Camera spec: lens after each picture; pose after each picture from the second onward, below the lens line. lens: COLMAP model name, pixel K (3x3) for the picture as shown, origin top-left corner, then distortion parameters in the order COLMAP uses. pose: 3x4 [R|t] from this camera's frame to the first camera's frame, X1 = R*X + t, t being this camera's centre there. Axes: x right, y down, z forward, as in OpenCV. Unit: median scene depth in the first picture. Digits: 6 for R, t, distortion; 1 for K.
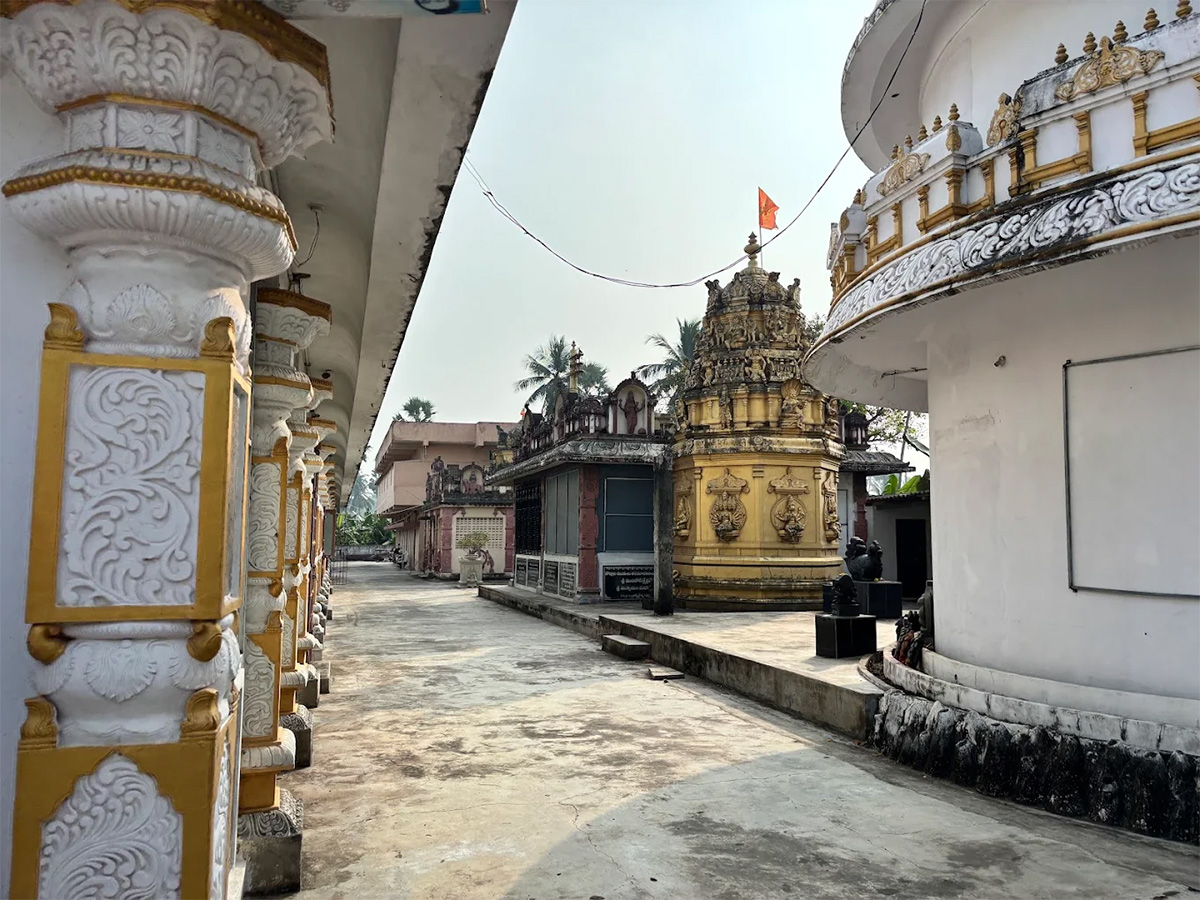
lens RADIAL K [[977.8, 0, 600.0], [0, 977.8, 450.0], [0, 0, 1]] dist [0.071548, -0.144840]
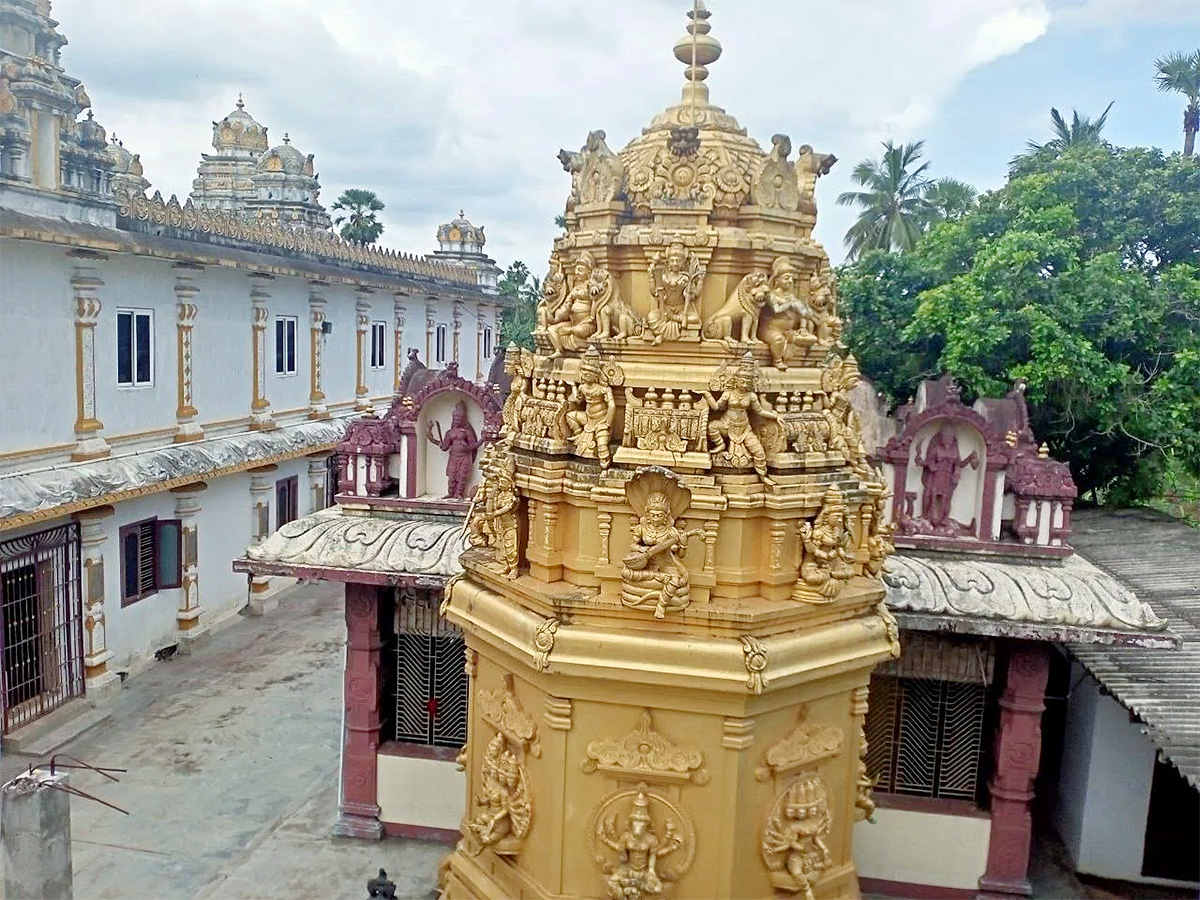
lens RADIAL K [[977.8, 0, 600.0], [0, 977.8, 450.0], [0, 0, 1]] dist [0.071548, -0.144840]
pose [[0.906463, 0.085800, -0.413477, 0.309410], [-0.002182, 0.980080, 0.198592, -0.142154], [0.422279, -0.179114, 0.888593, 0.677512]]
